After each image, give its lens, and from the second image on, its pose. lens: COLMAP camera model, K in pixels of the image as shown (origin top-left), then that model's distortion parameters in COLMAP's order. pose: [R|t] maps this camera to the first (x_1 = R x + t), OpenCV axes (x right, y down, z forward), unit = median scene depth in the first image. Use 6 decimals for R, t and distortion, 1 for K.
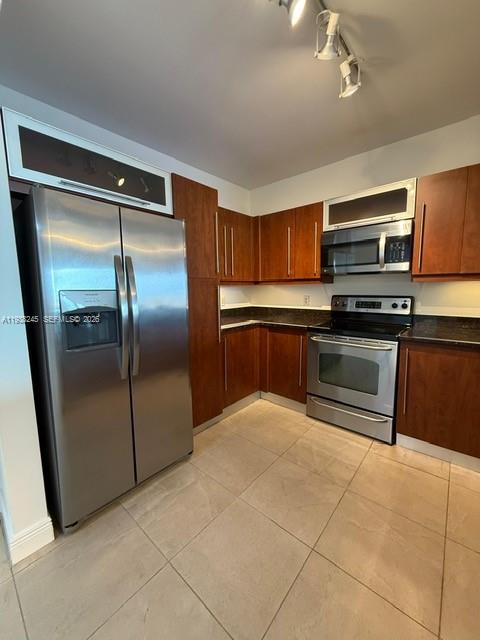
lens RADIAL K [[254.9, 0, 240.5], [0, 254.9, 318.8], [0, 0, 1]] dist [0.000507, -0.000123]
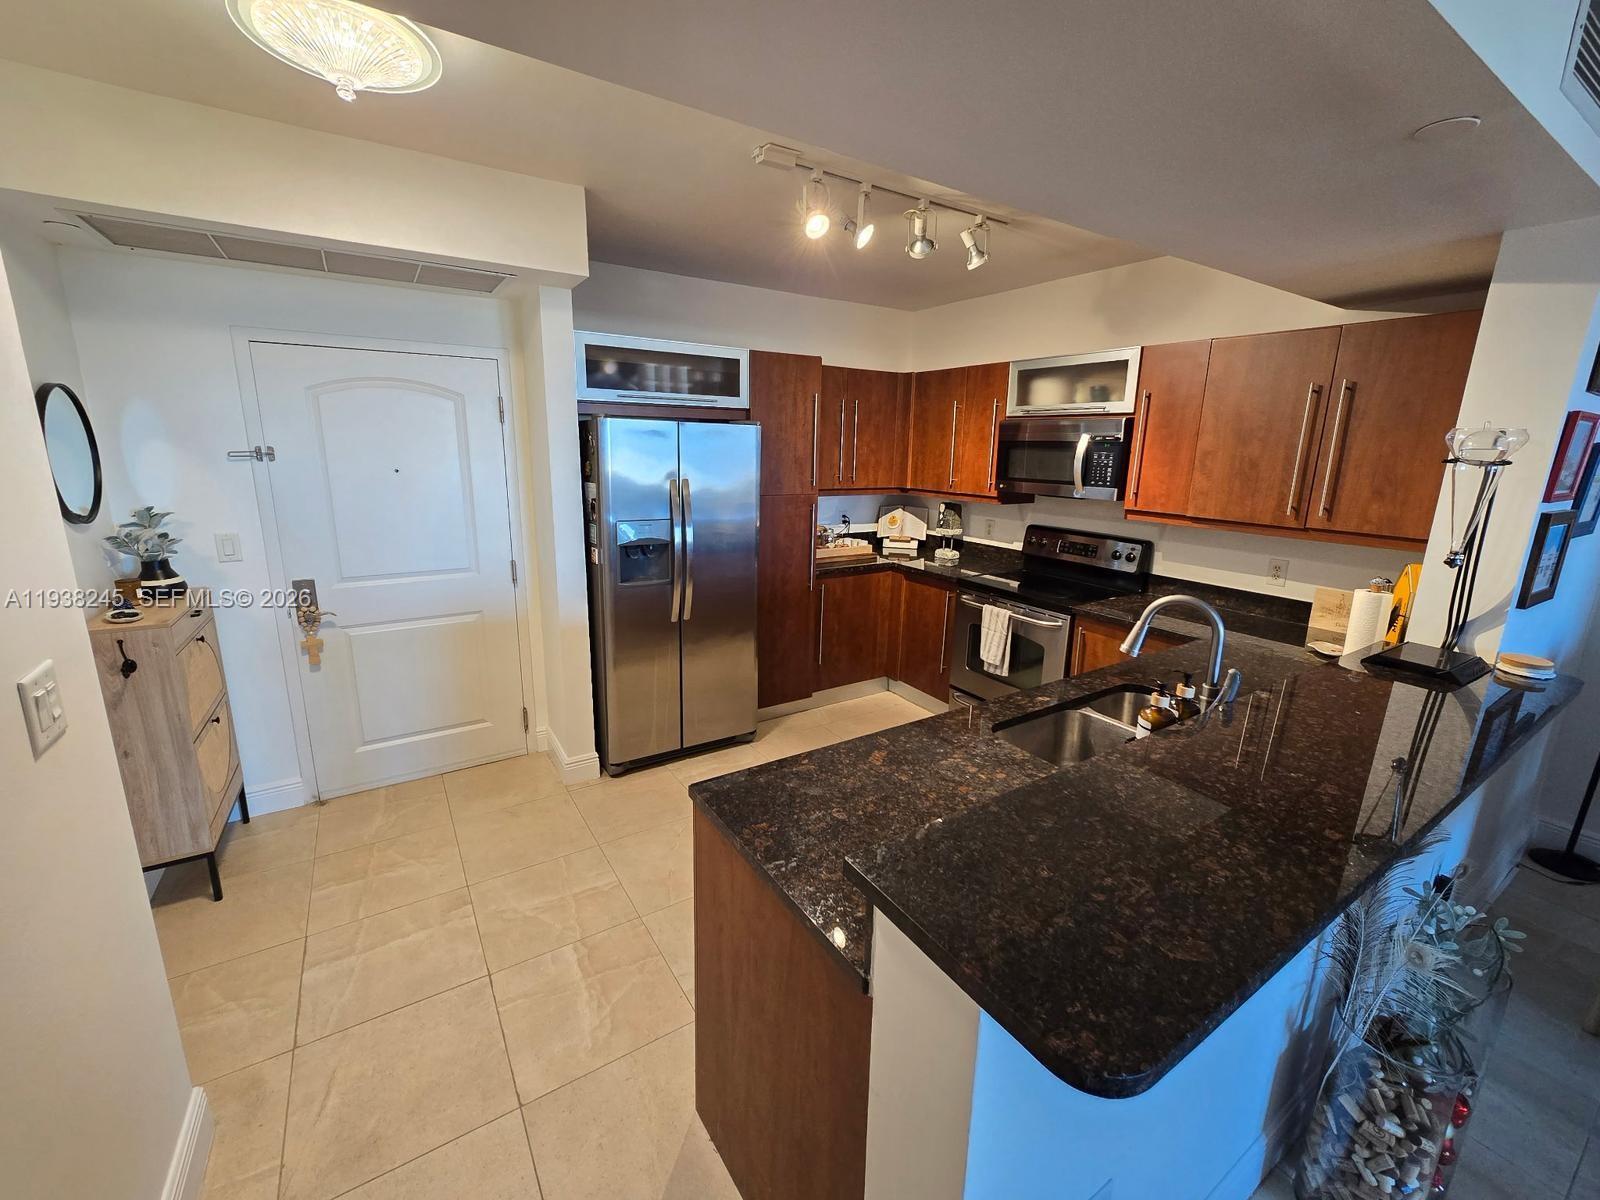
lens RADIAL K [[650.3, 0, 793.9], [0, 650.3, 589.1], [0, 0, 1]] dist [-0.001241, -0.000049]
pose [[0.959409, 0.094222, -0.265814, 0.343145], [-0.067619, 0.991899, 0.107533, -0.094036], [0.273793, -0.085194, 0.958008, -0.670683]]
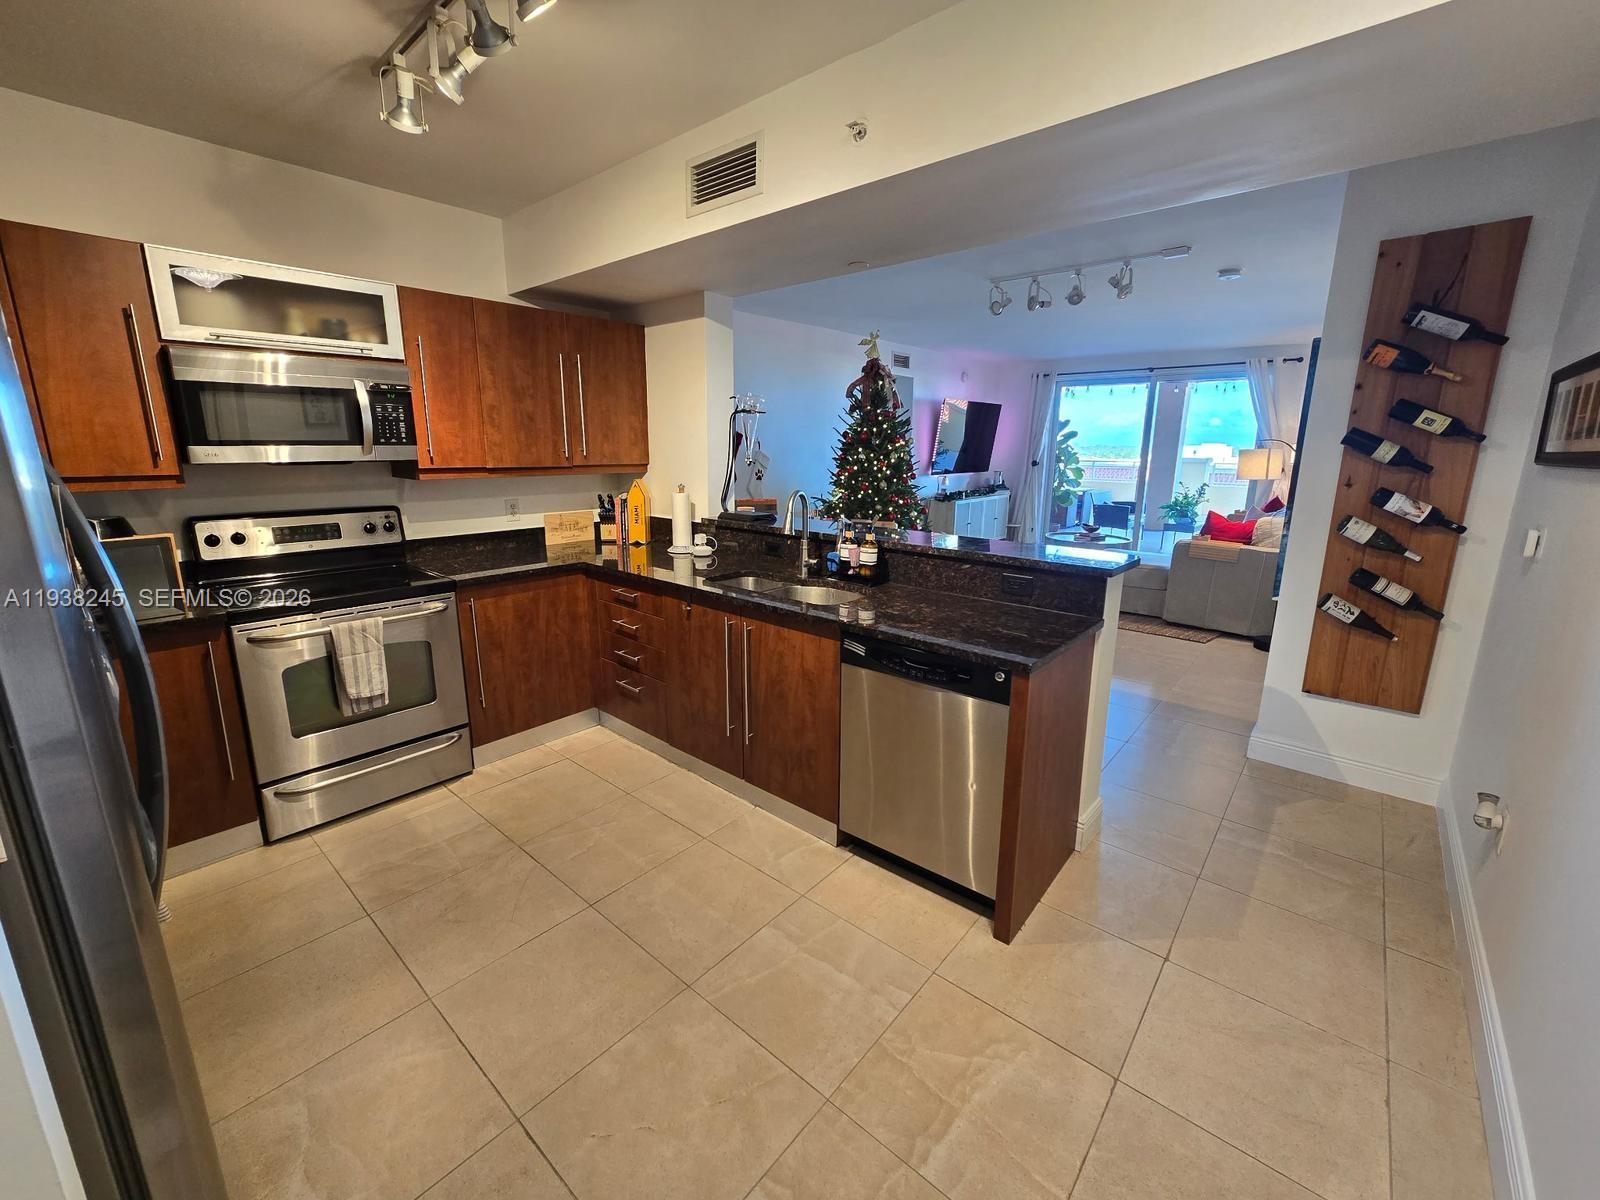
lens RADIAL K [[650.3, 0, 793.9], [0, 650.3, 589.1], [0, 0, 1]] dist [-0.001241, -0.000049]
pose [[0.001921, -0.201998, 0.979384, -0.710915], [0.119684, 0.972392, 0.200321, -0.100588], [-0.992810, 0.116832, 0.026044, 0.198615]]
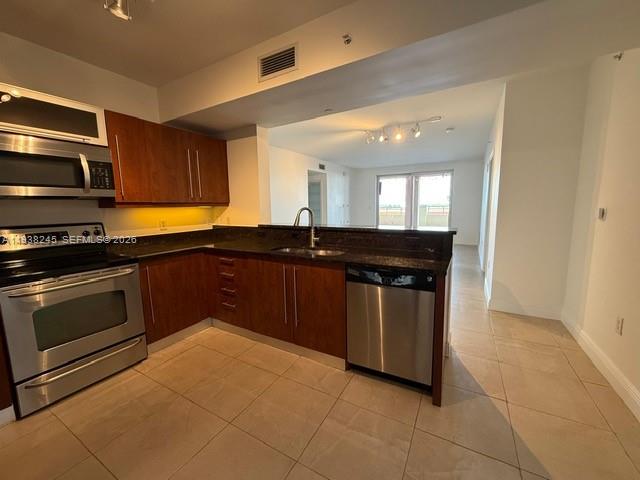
lens RADIAL K [[257.9, 0, 320.0], [0, 257.9, 240.0], [0, 0, 1]] dist [0.001259, -0.000163]
pose [[-0.195374, -0.111961, 0.974317, -0.540495], [0.144574, 0.979320, 0.141527, -0.043583], [-0.970014, 0.168512, -0.175147, 0.382299]]
